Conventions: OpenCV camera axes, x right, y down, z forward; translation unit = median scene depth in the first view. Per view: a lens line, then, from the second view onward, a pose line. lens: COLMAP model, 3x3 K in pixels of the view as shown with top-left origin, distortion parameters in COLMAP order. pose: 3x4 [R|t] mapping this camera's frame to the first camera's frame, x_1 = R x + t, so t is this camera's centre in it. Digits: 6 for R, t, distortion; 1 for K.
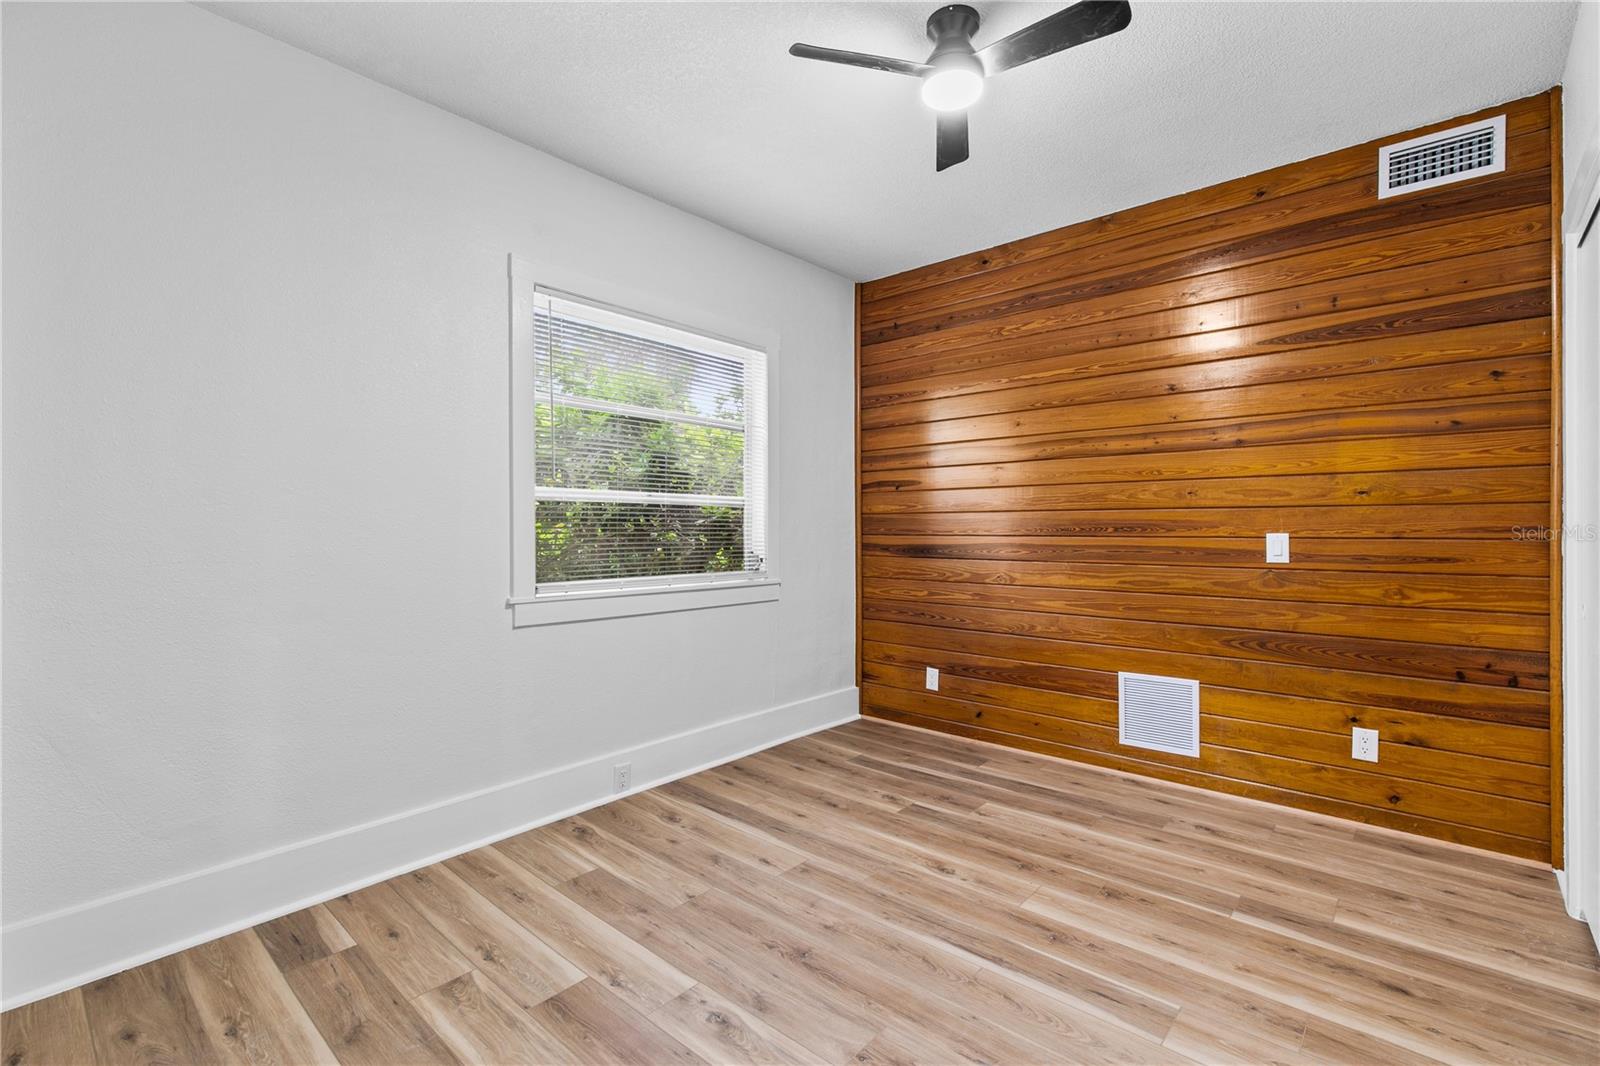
lens RADIAL K [[718.9, 0, 806.6], [0, 718.9, 524.4], [0, 0, 1]] dist [0.004587, -0.000215]
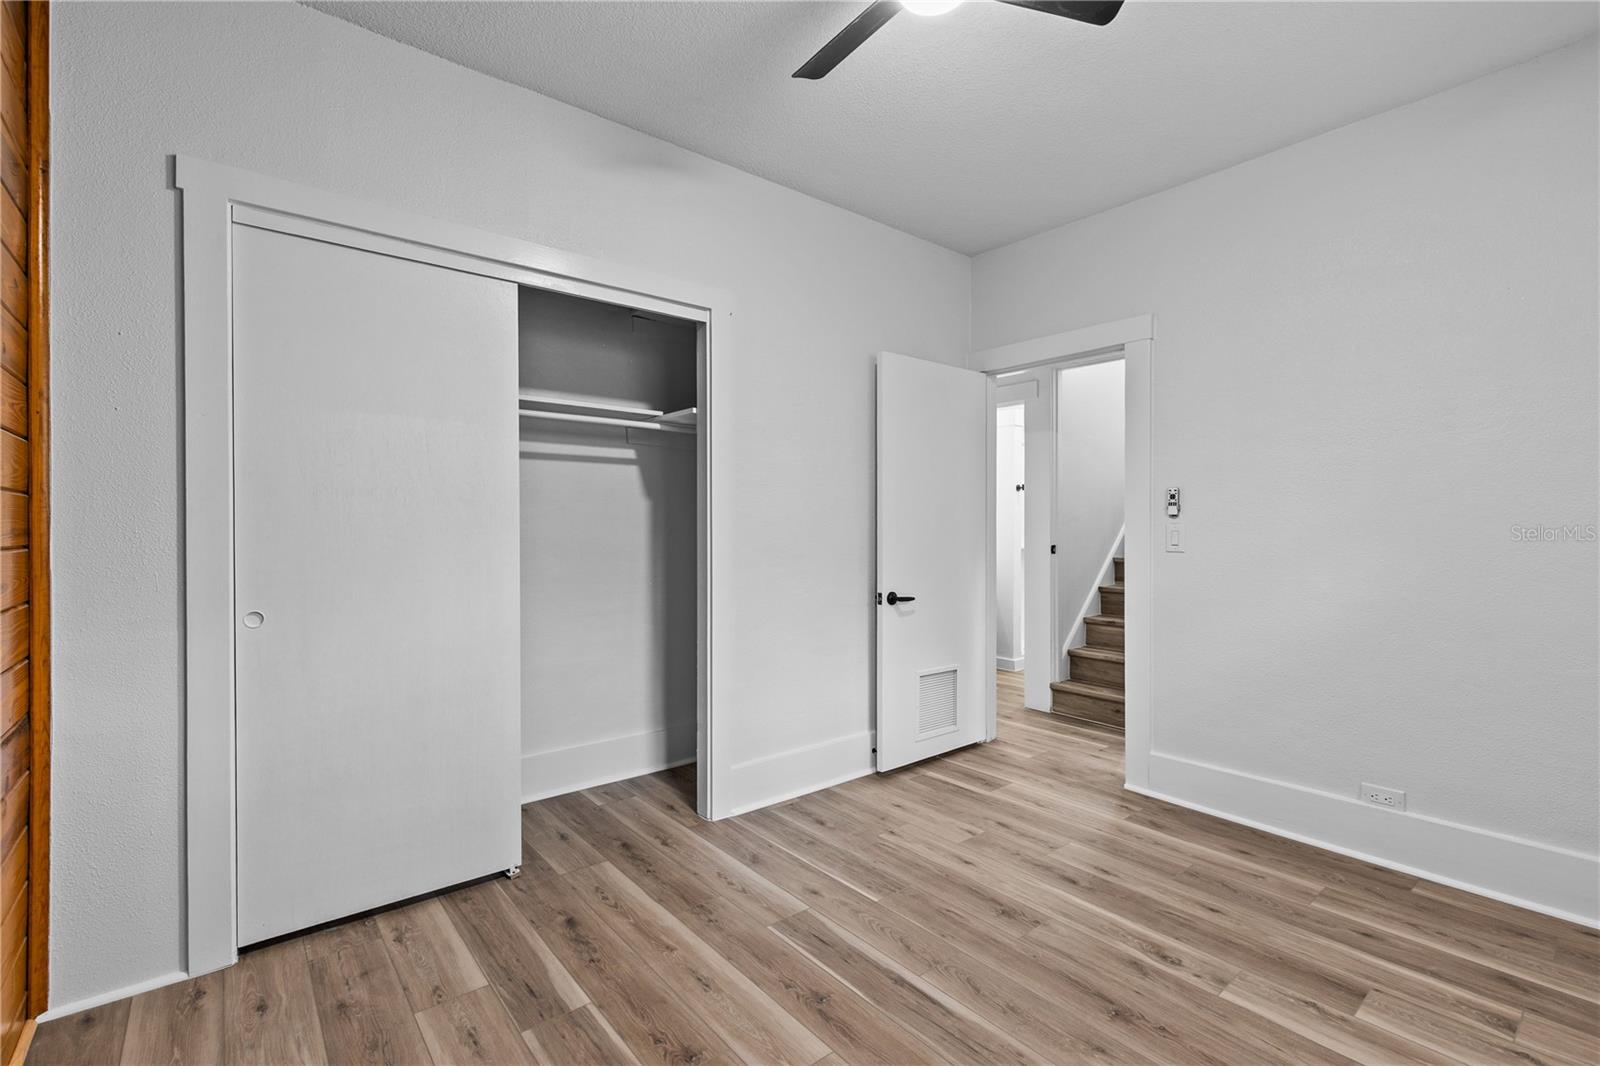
lens RADIAL K [[710.5, 0, 809.4], [0, 710.5, 536.5], [0, 0, 1]] dist [0.004731, -0.000308]
pose [[-0.987316, 0.000935, 0.158765, 0.239092], [0.001346, 0.999996, 0.002482, 0.011118], [-0.158762, 0.002664, -0.987313, 2.003464]]
